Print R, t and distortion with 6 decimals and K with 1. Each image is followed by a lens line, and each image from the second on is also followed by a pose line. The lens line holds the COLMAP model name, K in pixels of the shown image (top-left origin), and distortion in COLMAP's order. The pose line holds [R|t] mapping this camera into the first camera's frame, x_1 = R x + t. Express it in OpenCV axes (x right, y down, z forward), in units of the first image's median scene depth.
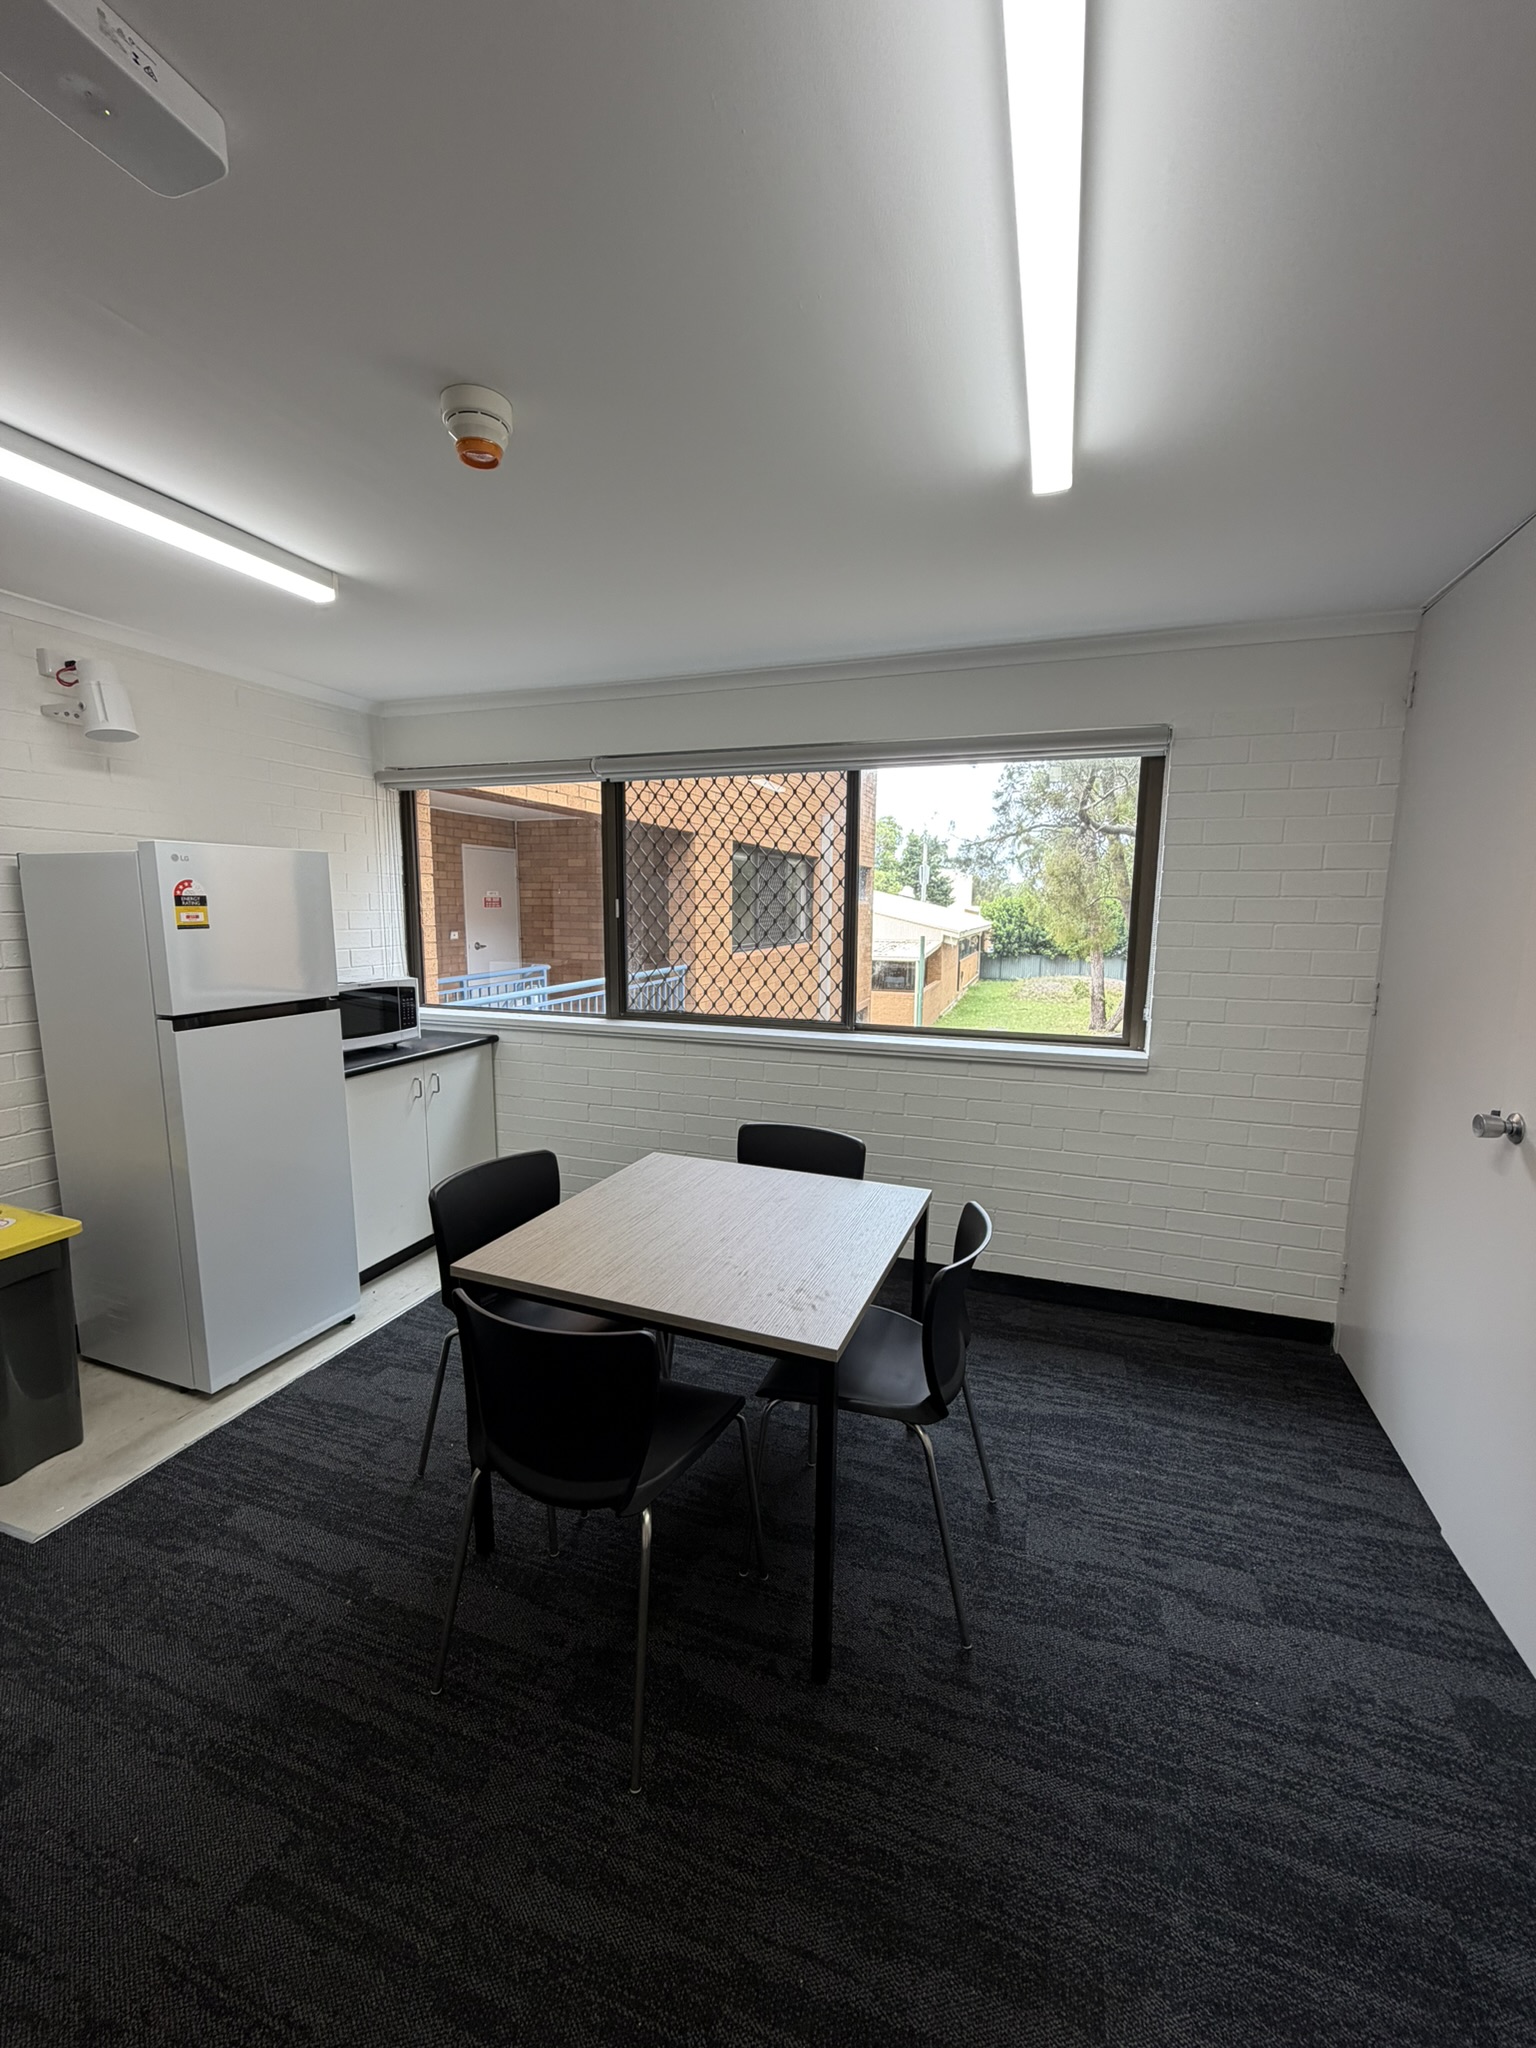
lens RADIAL K [[821.3, 0, 768.5], [0, 821.3, 1022.6], [0, 0, 1]] dist [0.013515, -0.000198]
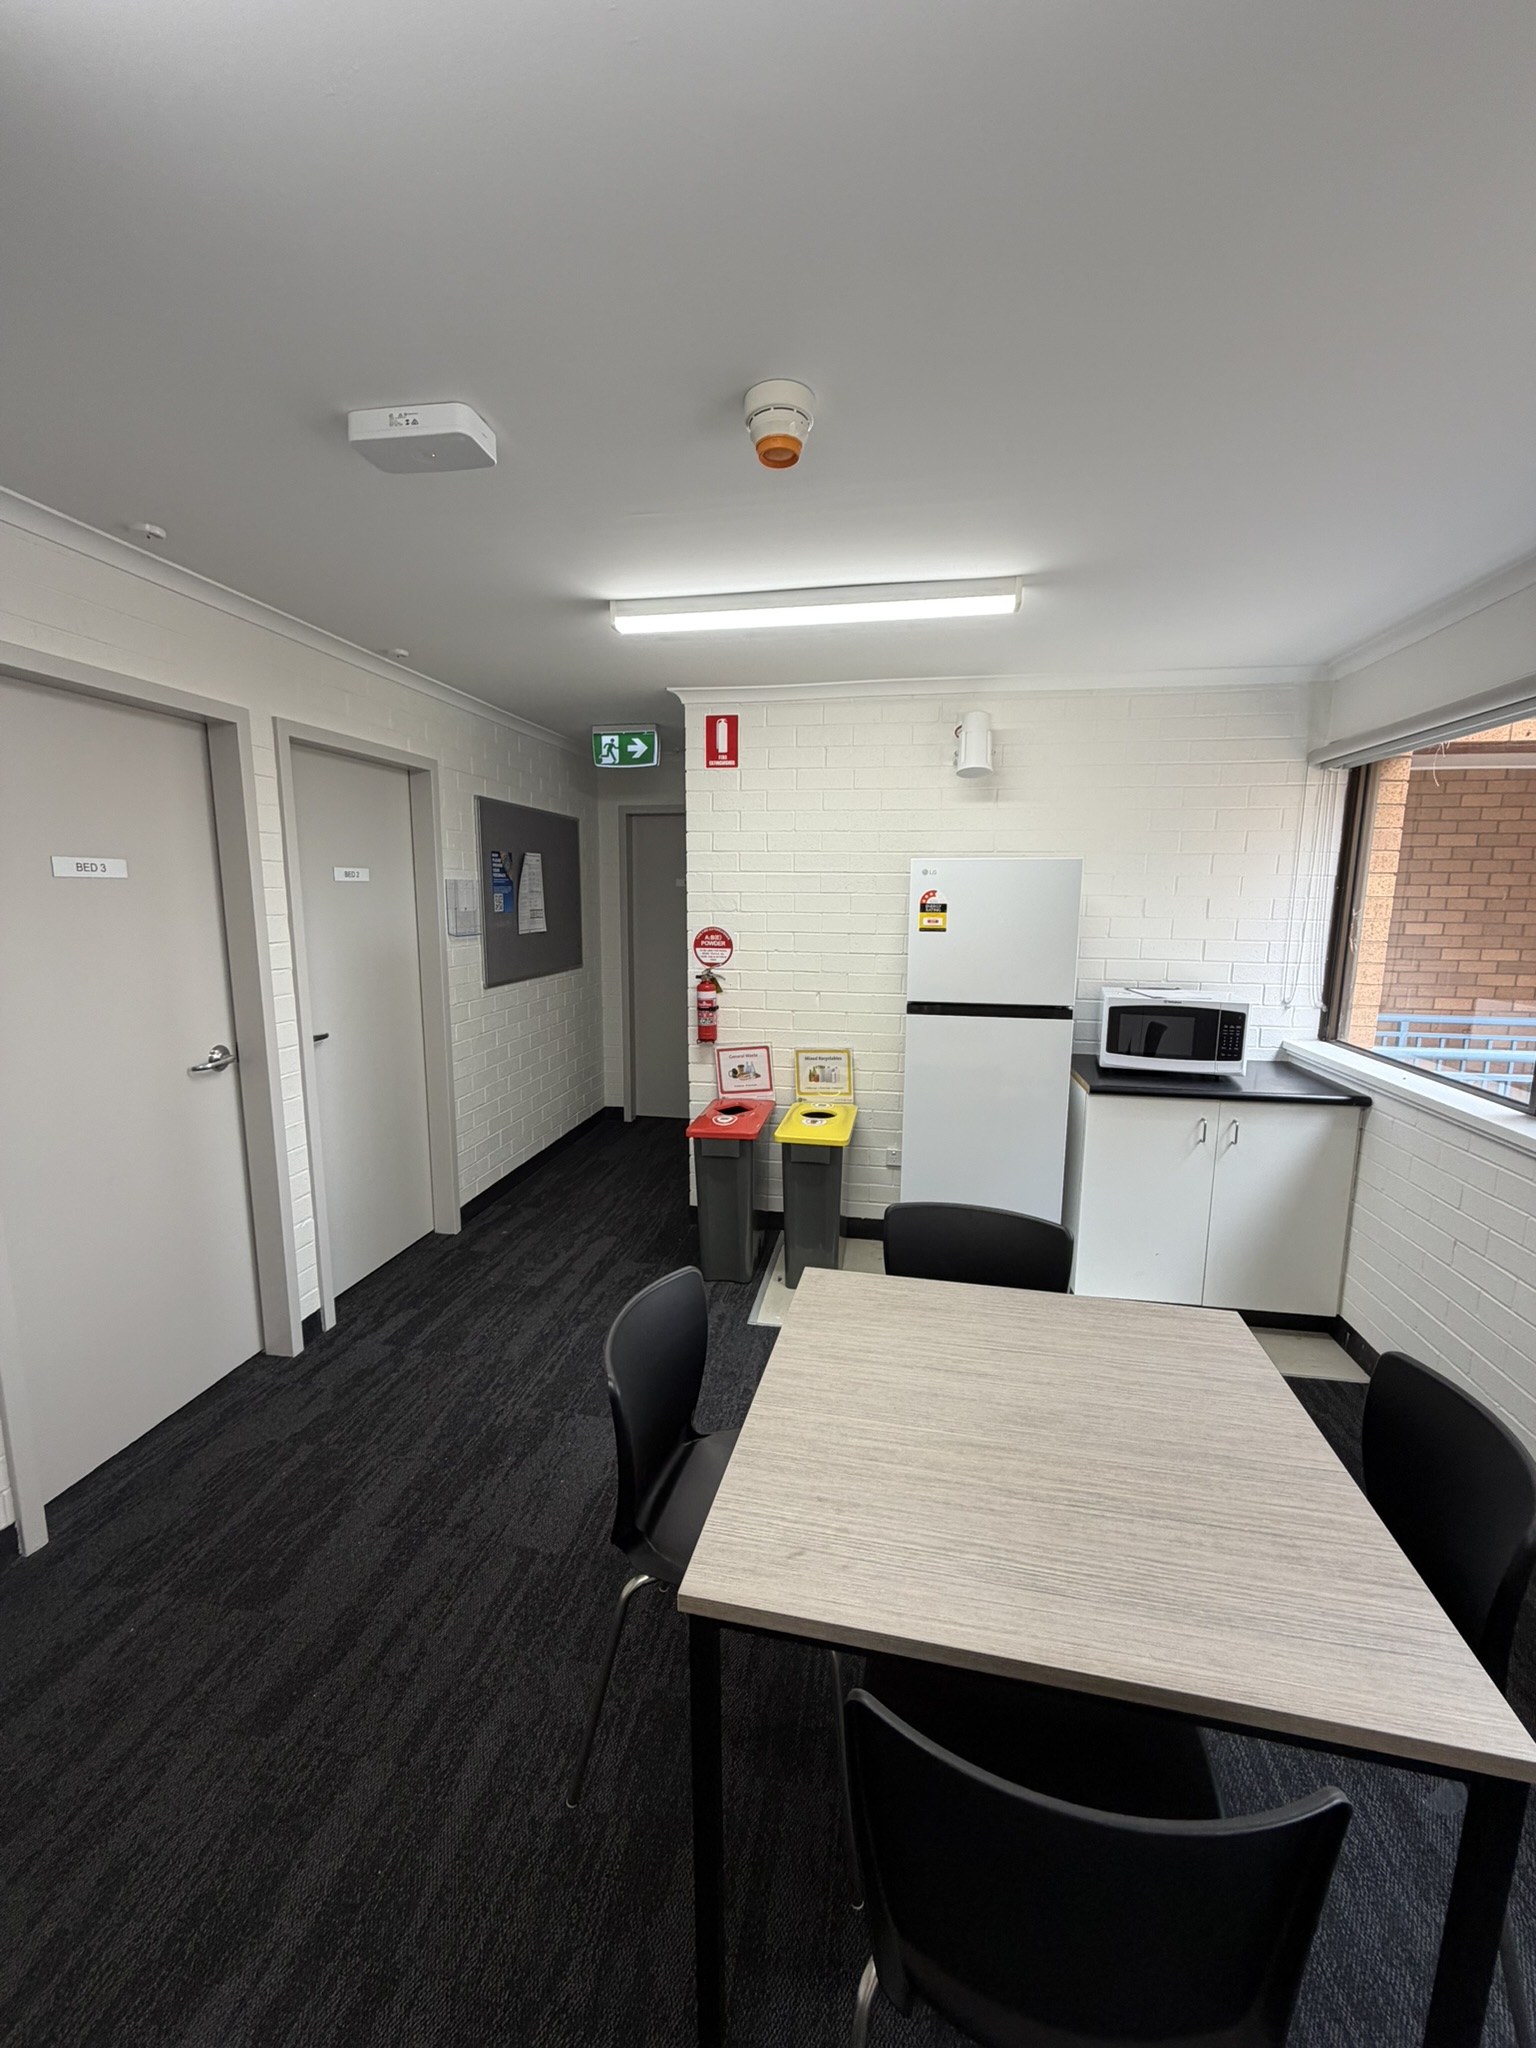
lens RADIAL K [[821.3, 0, 765.2], [0, 821.3, 1021.5], [0, 0, 1]] dist [0.013515, -0.000198]
pose [[0.173981, 0.153285, -0.972746, 0.427875], [-0.151358, 0.980235, 0.127394, -0.099790], [0.973047, 0.125069, 0.193744, 0.548303]]
